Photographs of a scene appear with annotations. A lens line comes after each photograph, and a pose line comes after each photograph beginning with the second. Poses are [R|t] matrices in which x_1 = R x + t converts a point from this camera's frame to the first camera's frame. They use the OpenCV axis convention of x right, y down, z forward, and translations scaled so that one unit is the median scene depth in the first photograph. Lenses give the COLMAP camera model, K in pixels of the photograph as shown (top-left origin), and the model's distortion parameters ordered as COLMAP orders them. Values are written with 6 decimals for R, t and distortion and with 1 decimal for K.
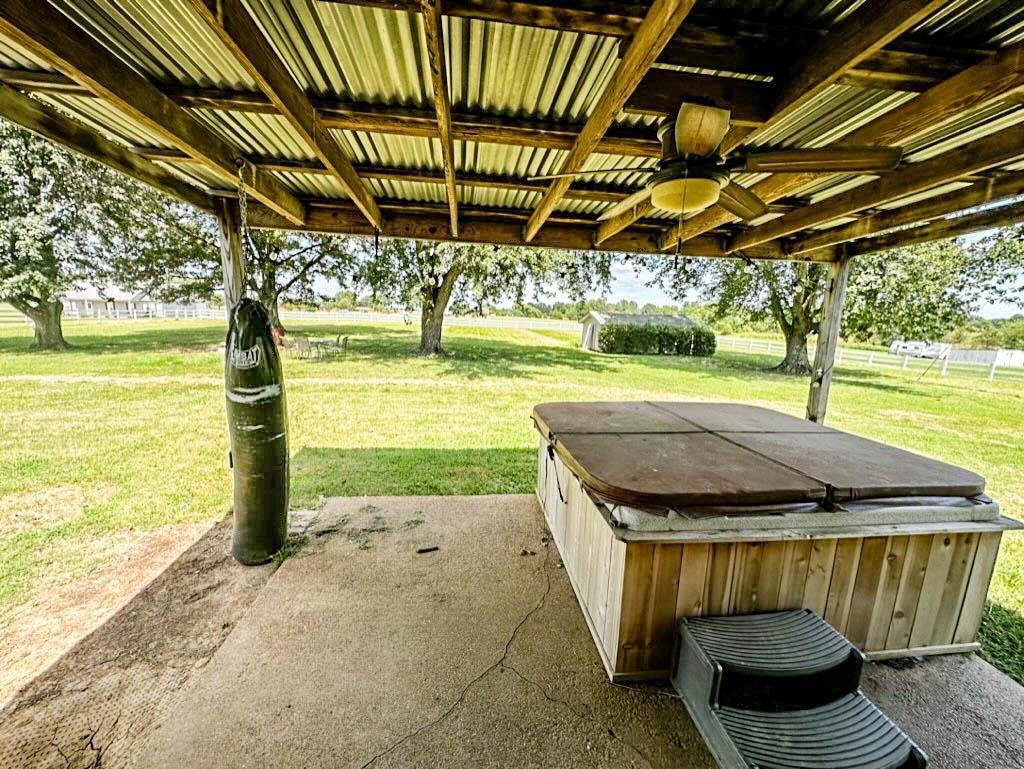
lens RADIAL K [[407.4, 0, 510.0], [0, 407.4, 385.5], [0, 0, 1]] dist [0.001104, 0.000034]
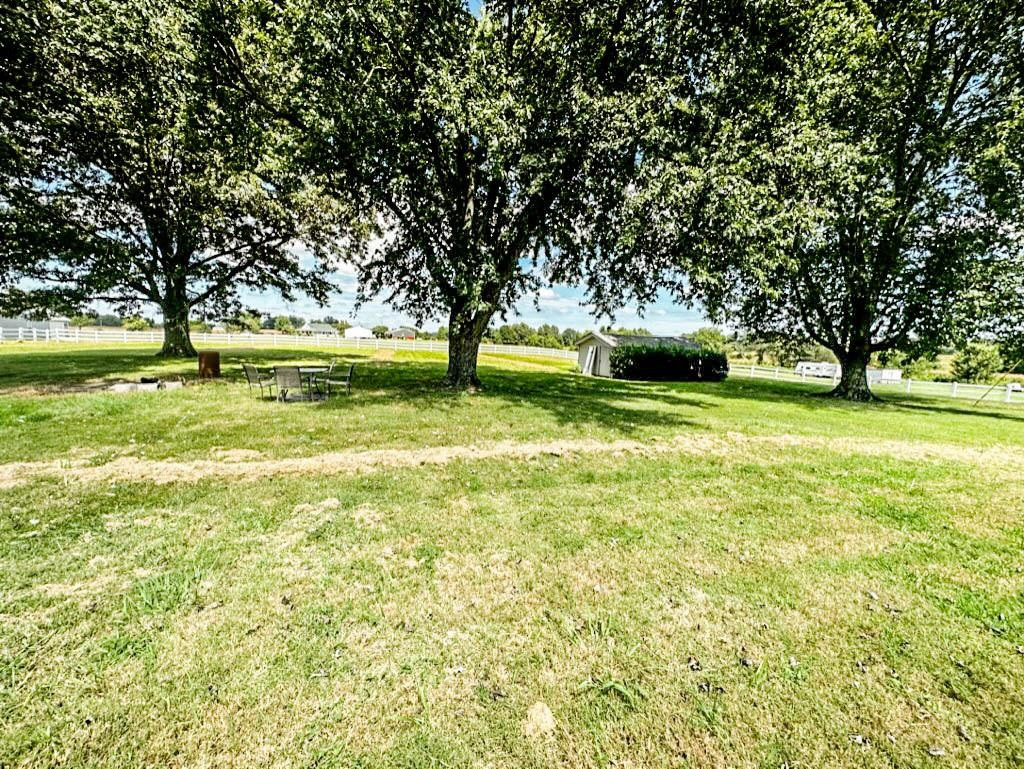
lens RADIAL K [[407.4, 0, 514.4], [0, 407.4, 383.8], [0, 0, 1]] dist [0.001104, 0.000034]
pose [[0.979286, -0.018297, 0.201656, -0.148534], [0.030798, 0.997781, -0.059031, -0.021951], [-0.200128, 0.064019, 0.977676, 0.167919]]
